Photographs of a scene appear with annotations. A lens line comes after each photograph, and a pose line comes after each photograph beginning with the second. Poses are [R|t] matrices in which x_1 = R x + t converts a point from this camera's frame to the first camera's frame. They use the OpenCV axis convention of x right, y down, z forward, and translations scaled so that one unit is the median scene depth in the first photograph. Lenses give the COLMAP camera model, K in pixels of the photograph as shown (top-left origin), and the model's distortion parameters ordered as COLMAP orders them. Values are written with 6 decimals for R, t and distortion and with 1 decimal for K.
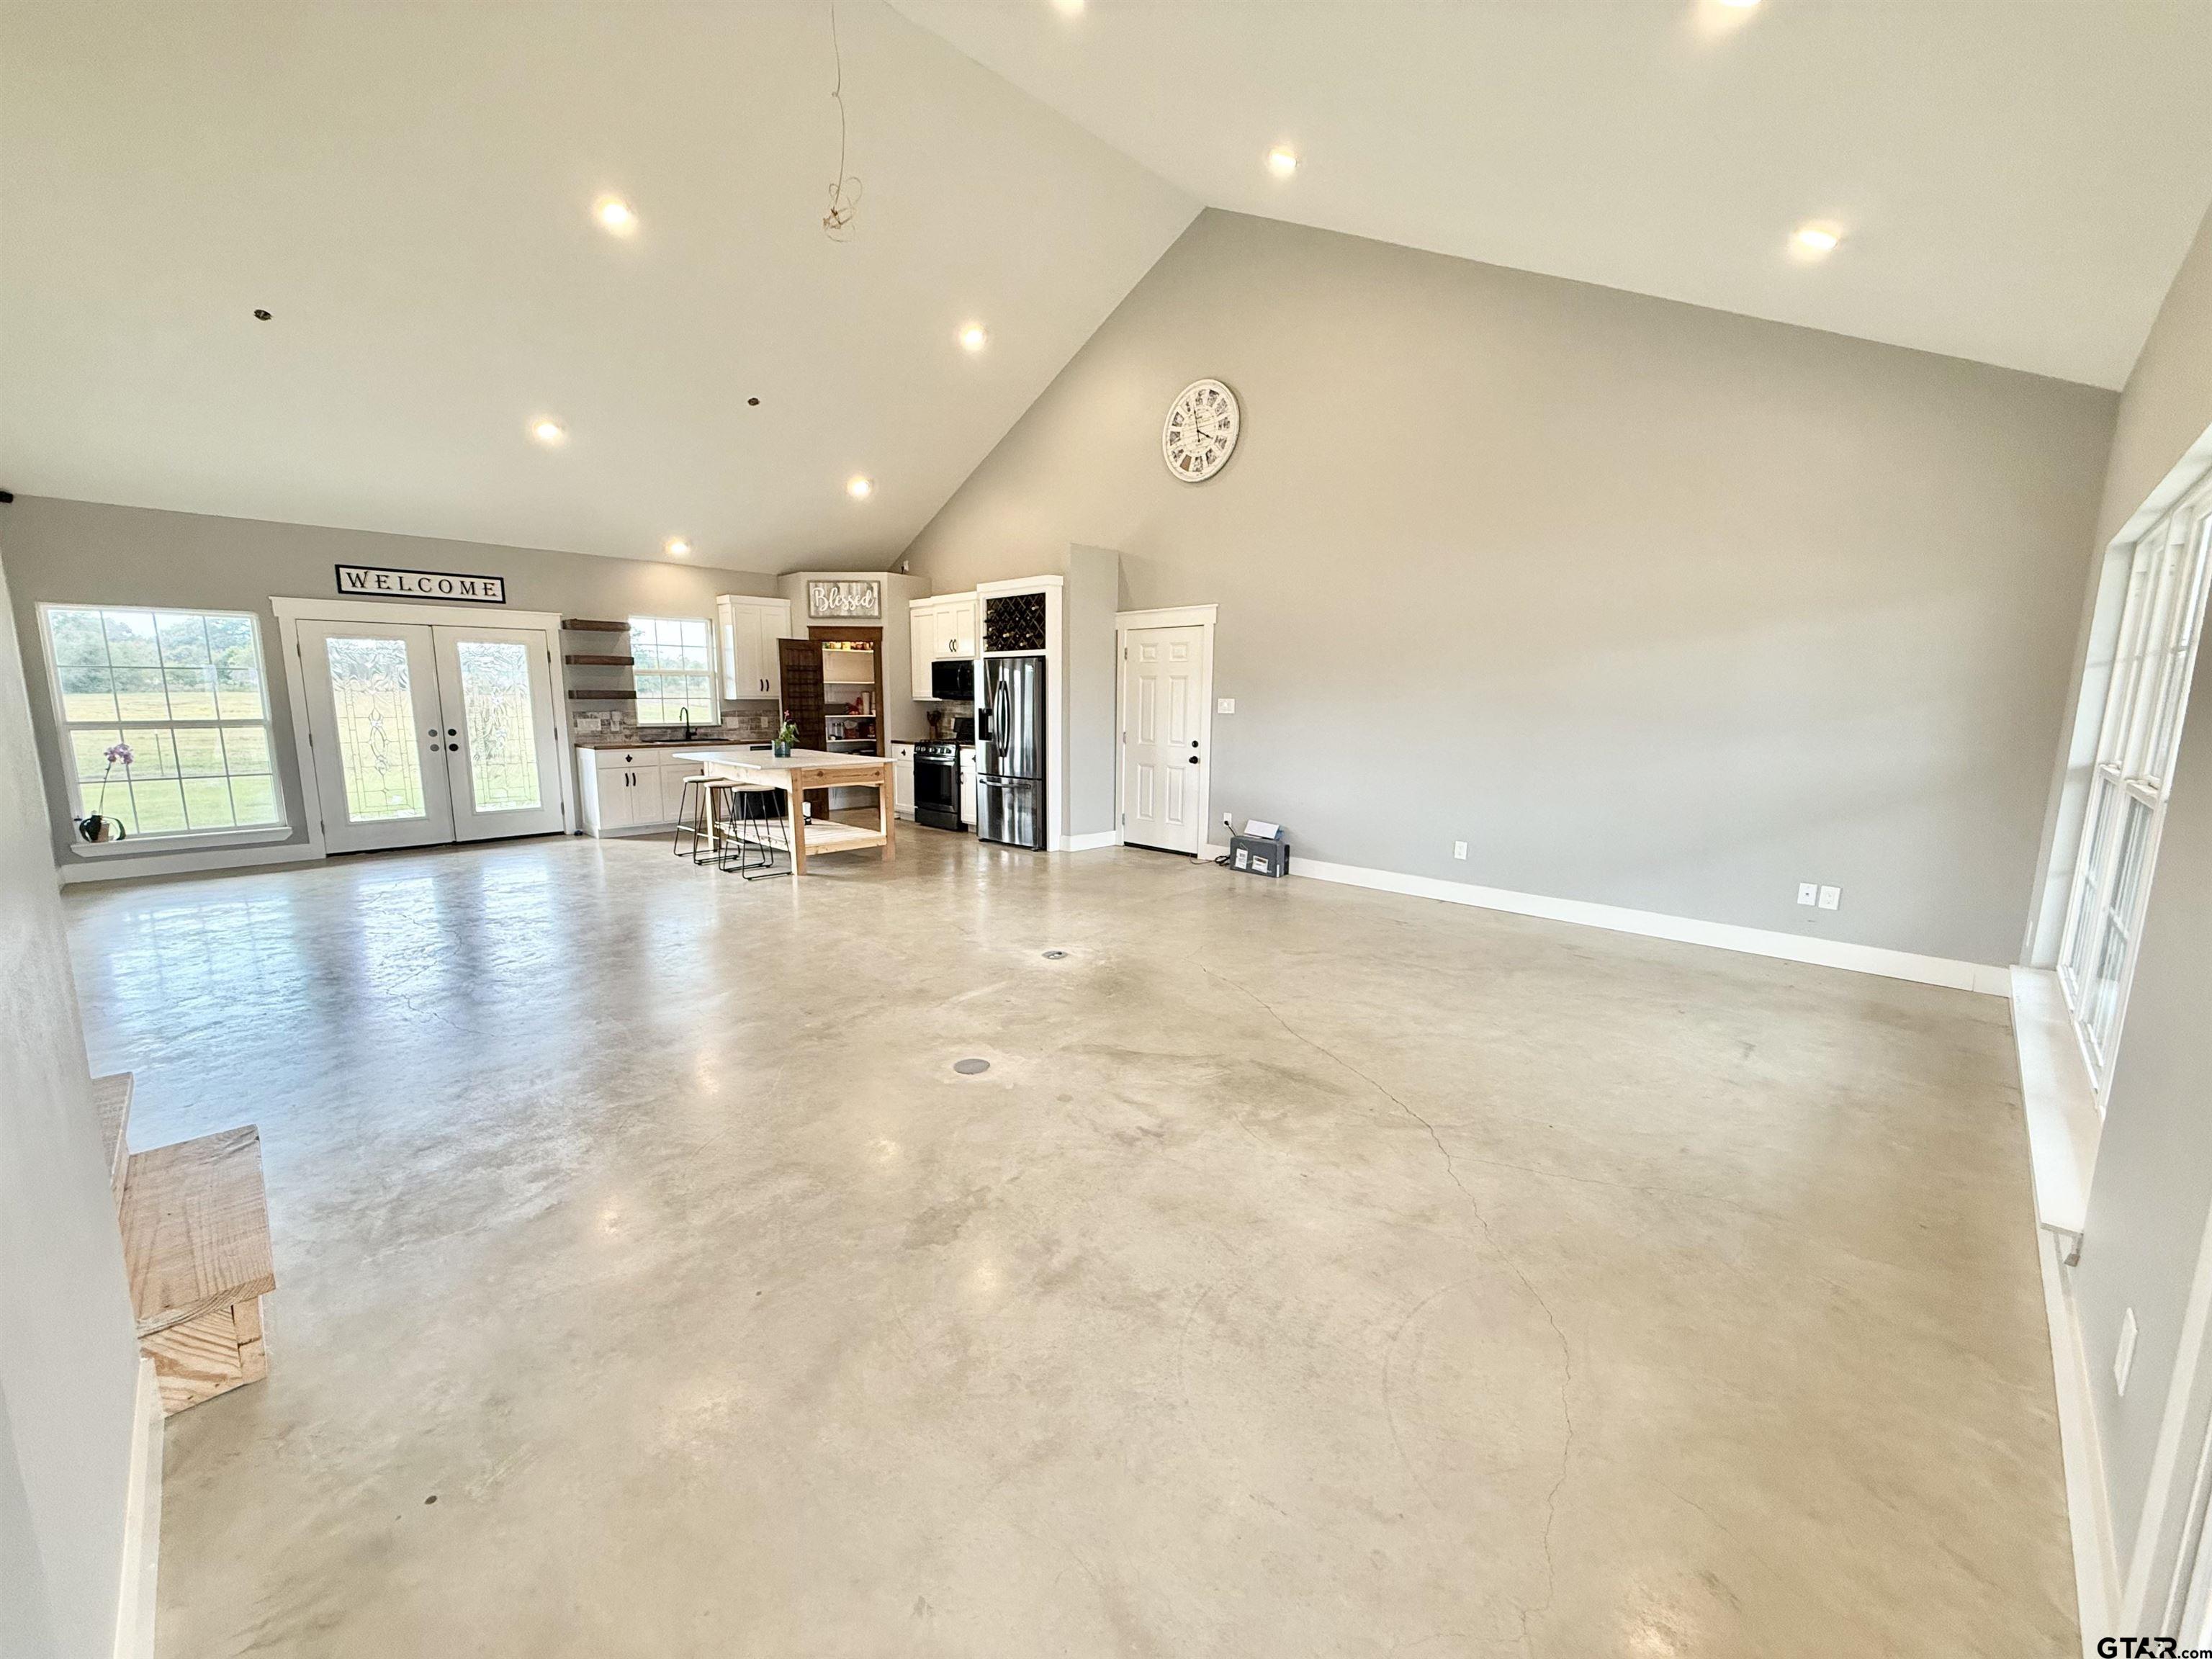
lens RADIAL K [[884.1, 0, 1121.7], [0, 884.1, 828.0], [0, 0, 1]] dist [0.000947, -0.000560]
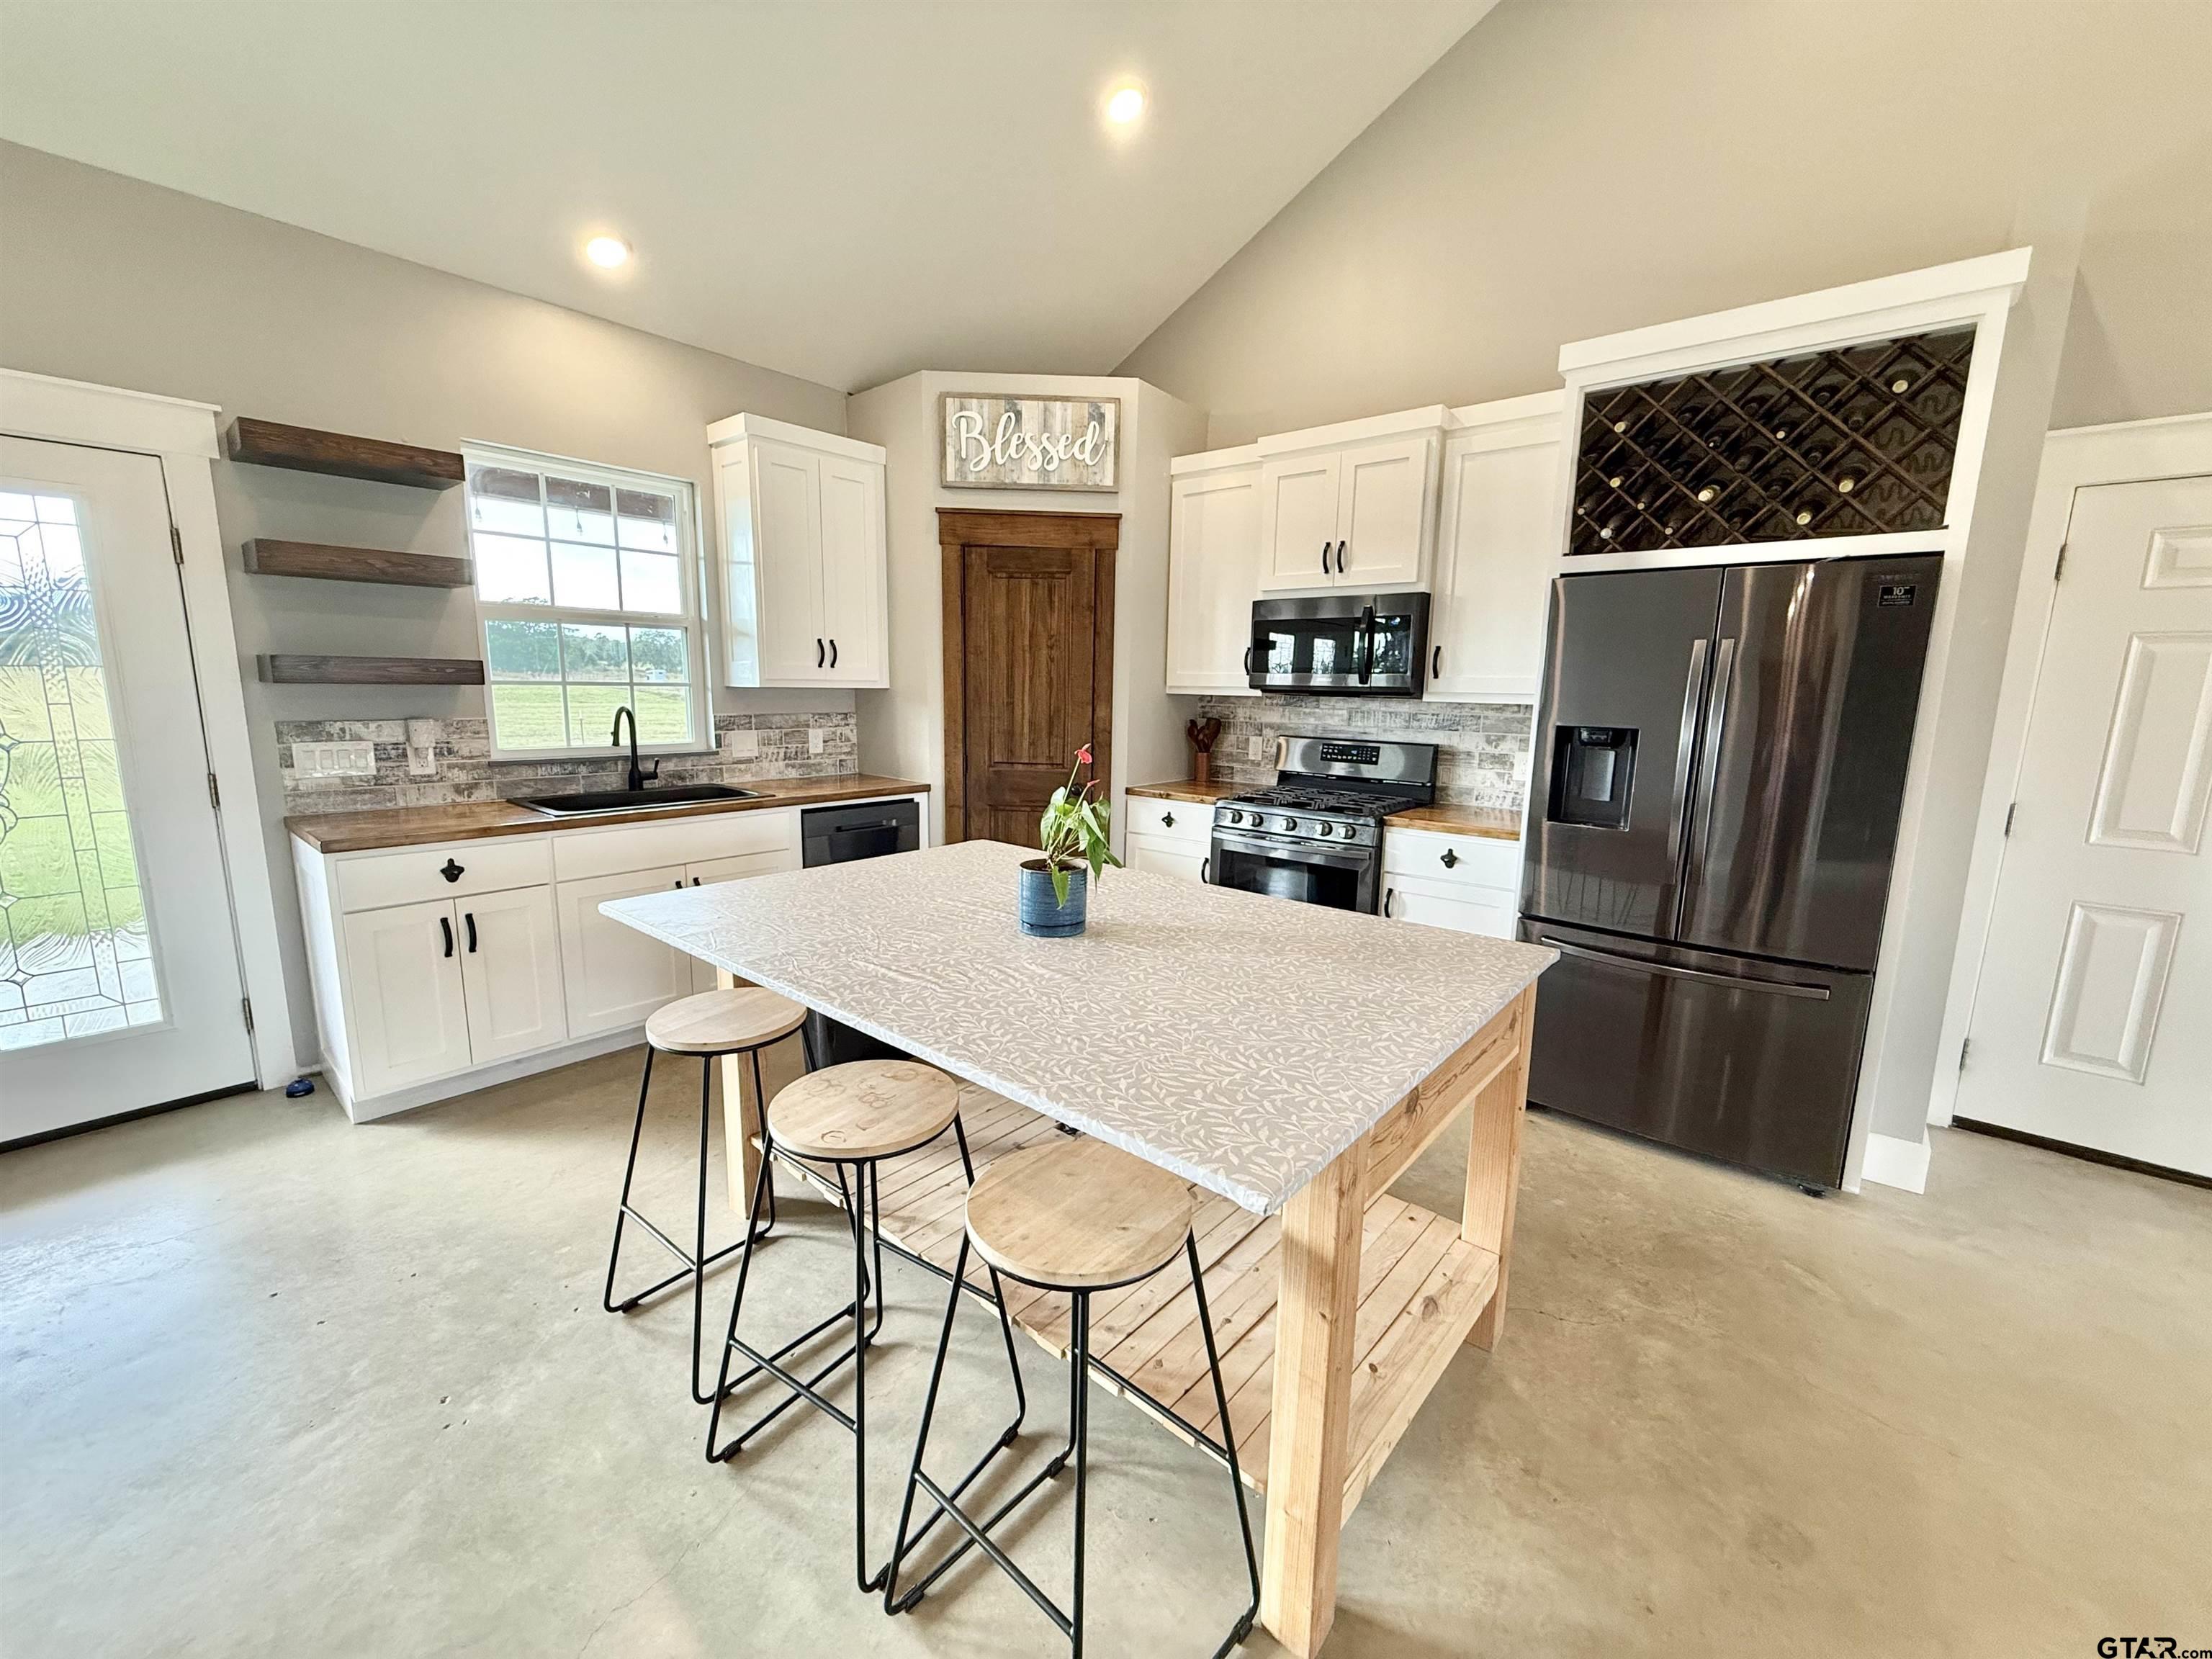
lens RADIAL K [[884.1, 0, 1115.5], [0, 884.1, 823.9], [0, 0, 1]] dist [0.000947, -0.000560]
pose [[0.997797, 0.001282, 0.066329, -0.331424], [-0.001980, 0.999943, 0.010456, -0.097129], [-0.066312, -0.010565, 0.997743, 0.649882]]
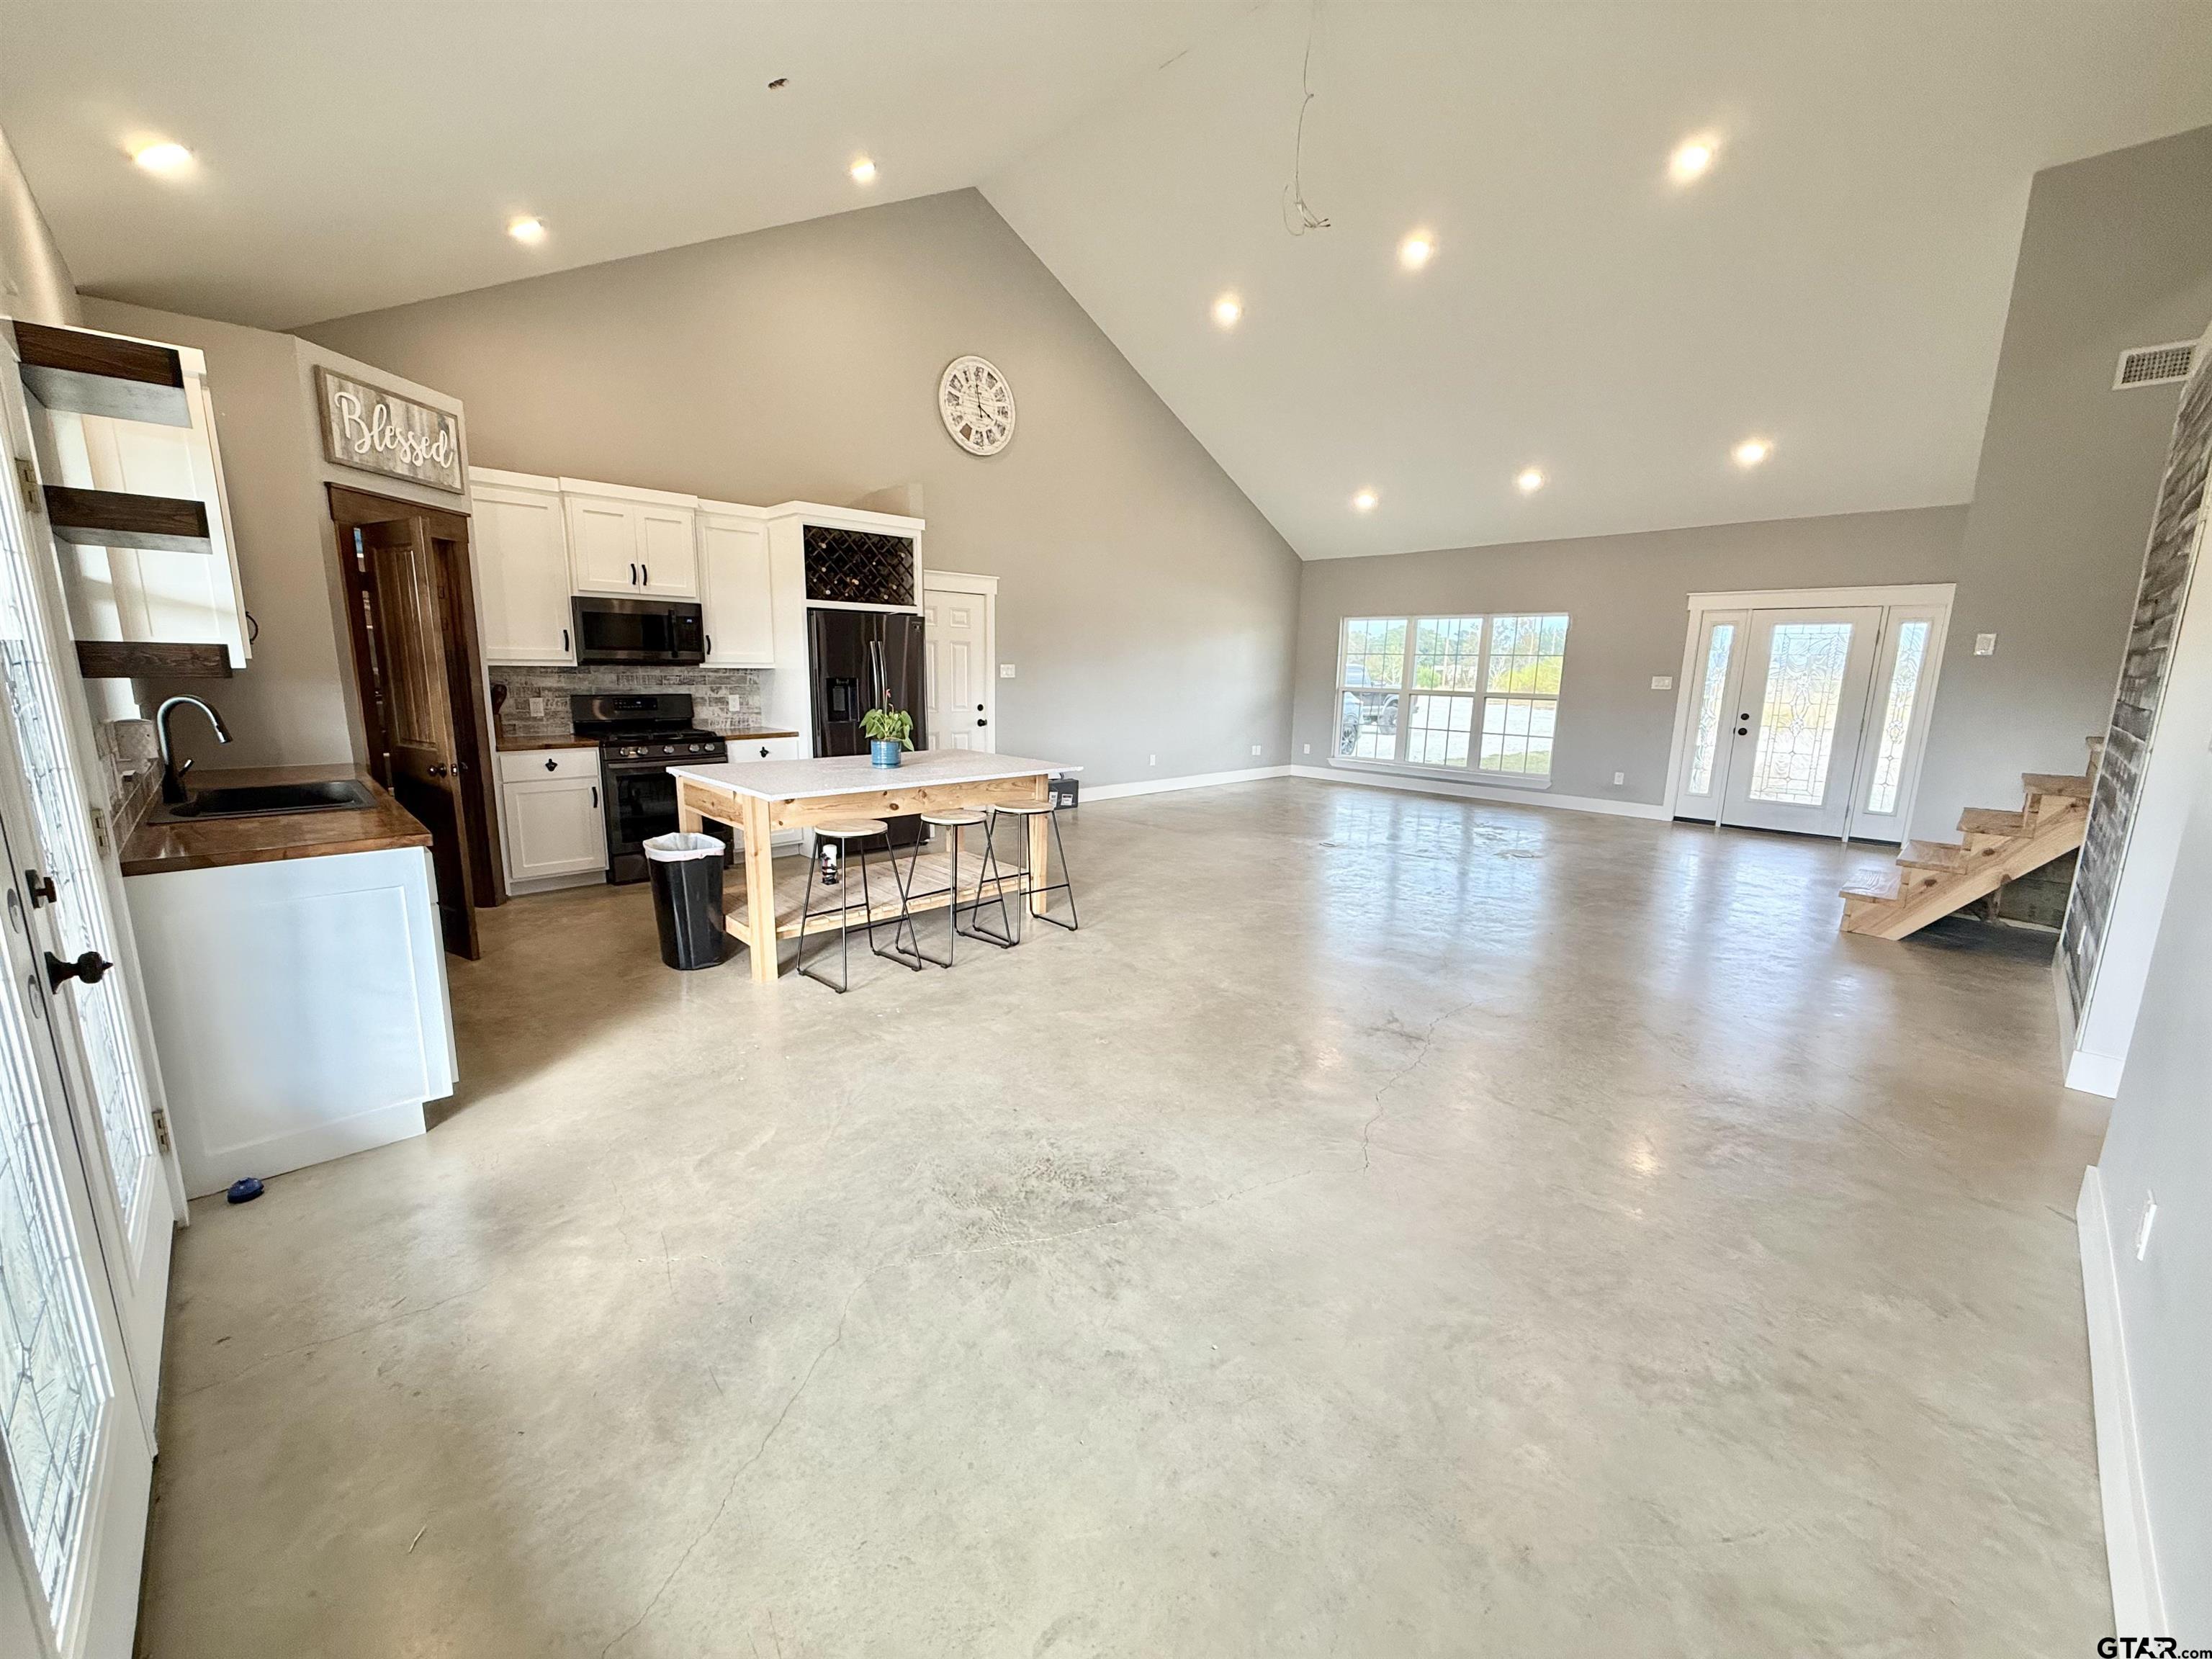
lens RADIAL K [[884.1, 0, 1108.0], [0, 884.1, 824.8], [0, 0, 1]] dist [0.000947, -0.000560]
pose [[0.018412, -0.187327, 0.982125, -0.852719], [0.129129, 0.974510, 0.183454, -0.115981], [-0.991457, 0.123443, 0.042132, 0.719726]]
